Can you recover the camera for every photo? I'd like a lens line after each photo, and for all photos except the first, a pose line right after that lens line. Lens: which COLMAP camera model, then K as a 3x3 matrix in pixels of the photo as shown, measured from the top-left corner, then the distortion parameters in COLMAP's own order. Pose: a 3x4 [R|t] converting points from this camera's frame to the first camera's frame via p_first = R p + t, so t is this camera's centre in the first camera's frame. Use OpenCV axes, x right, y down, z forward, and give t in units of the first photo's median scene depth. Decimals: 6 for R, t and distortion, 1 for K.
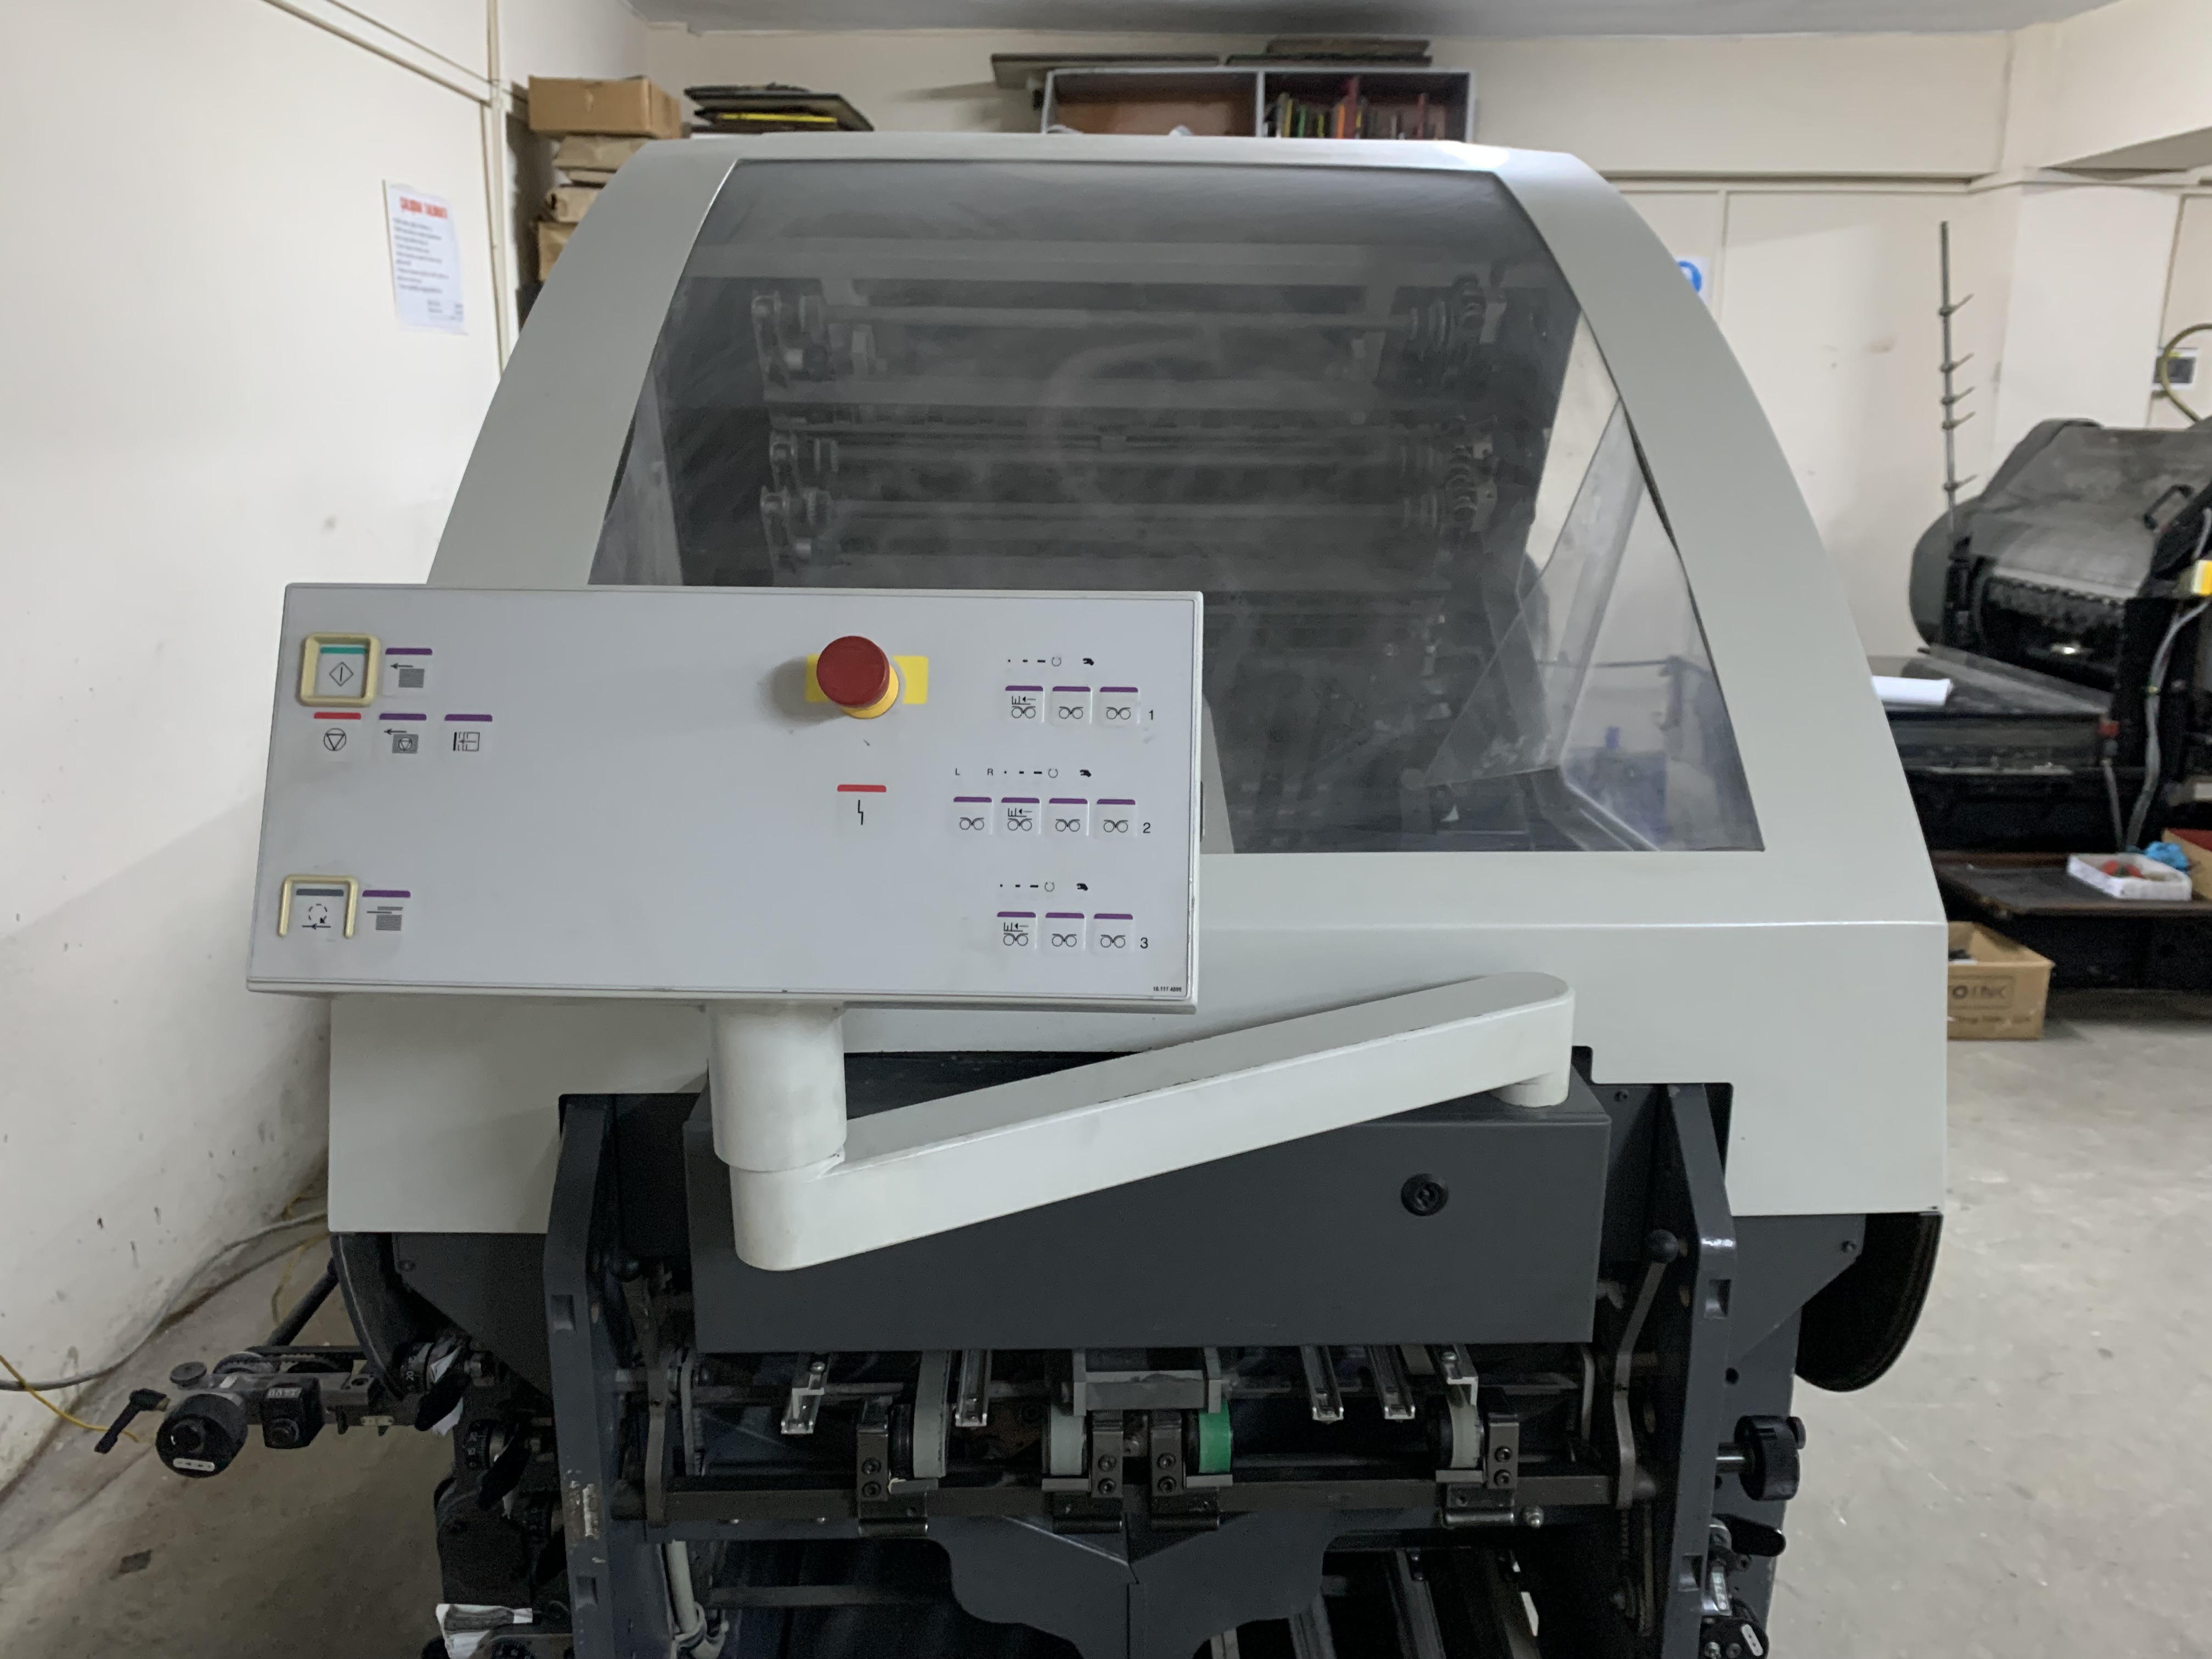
lens RADIAL K [[1682.6, 0, 1106.0], [0, 1682.6, 829.5], [0, 0, 1]] dist [-0.004855, 0.005641]
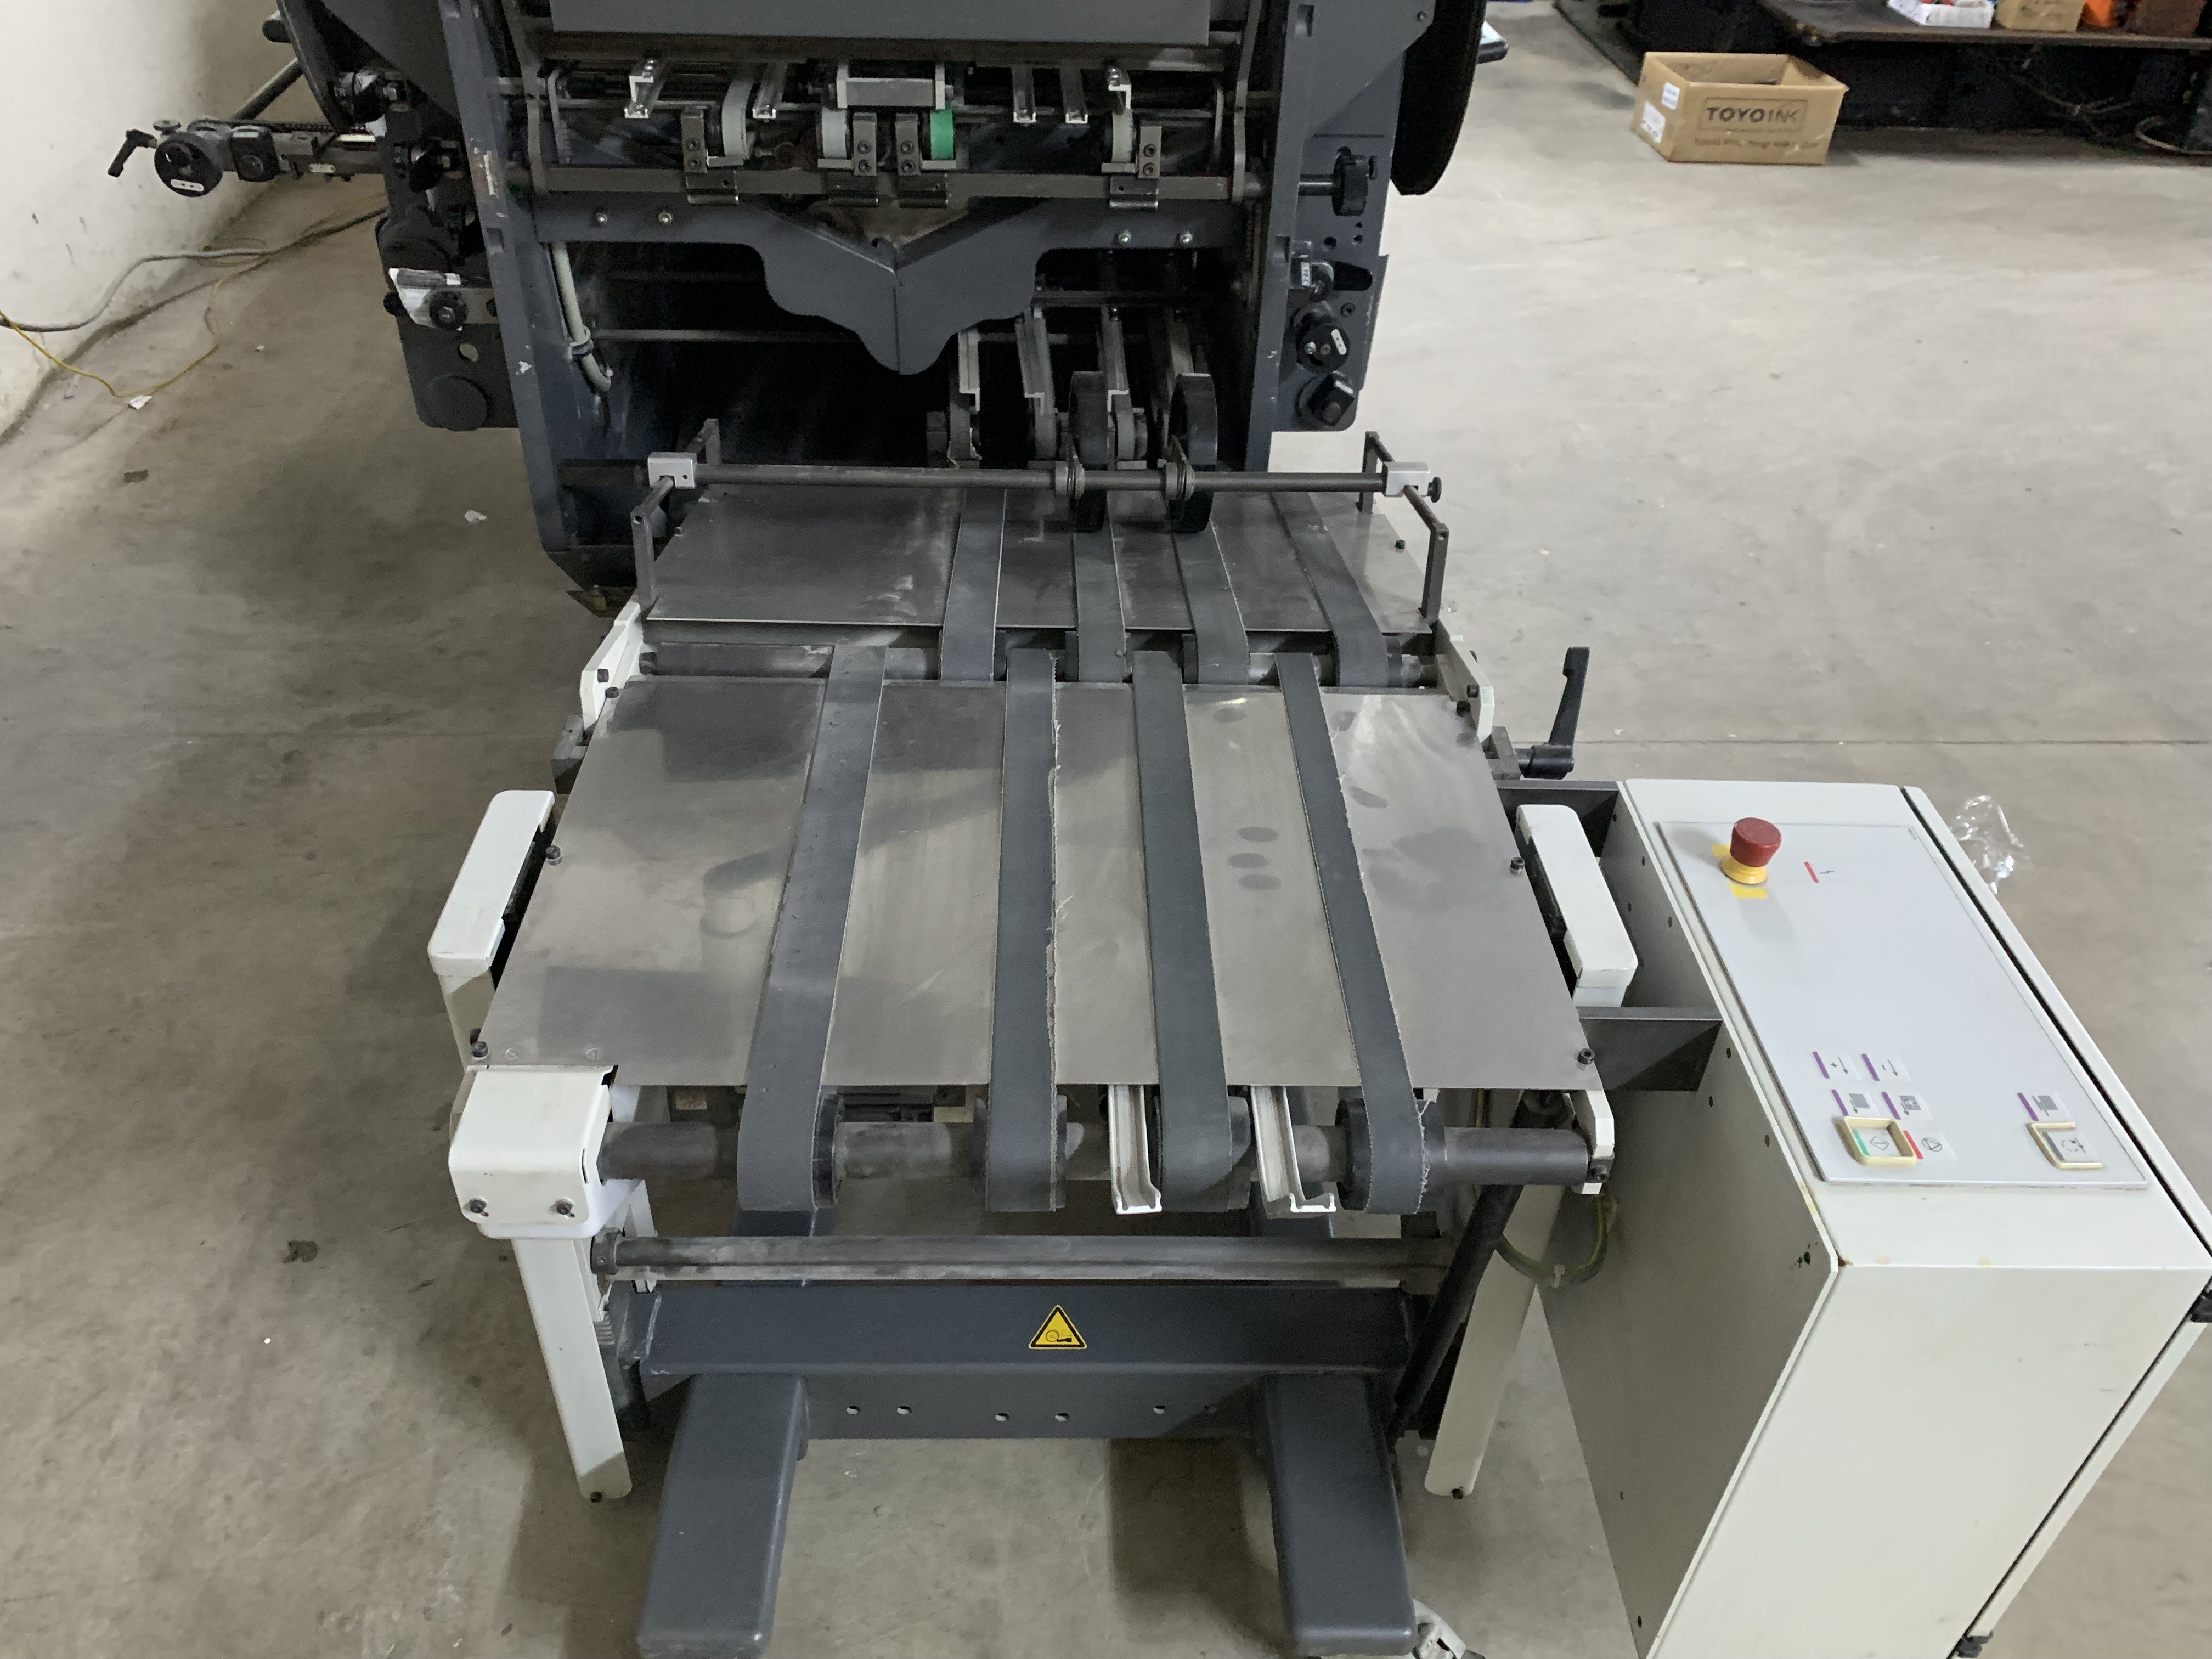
lens RADIAL K [[1684.3, 0, 1106.0], [0, 1684.3, 829.5], [0, 0, 1]] dist [0.004983, -0.000603]
pose [[0.998707, -0.002490, 0.050771, 0.123141], [-0.017770, 0.918681, 0.394601, 0.326786], [-0.047625, -0.394993, 0.917449, -0.494624]]
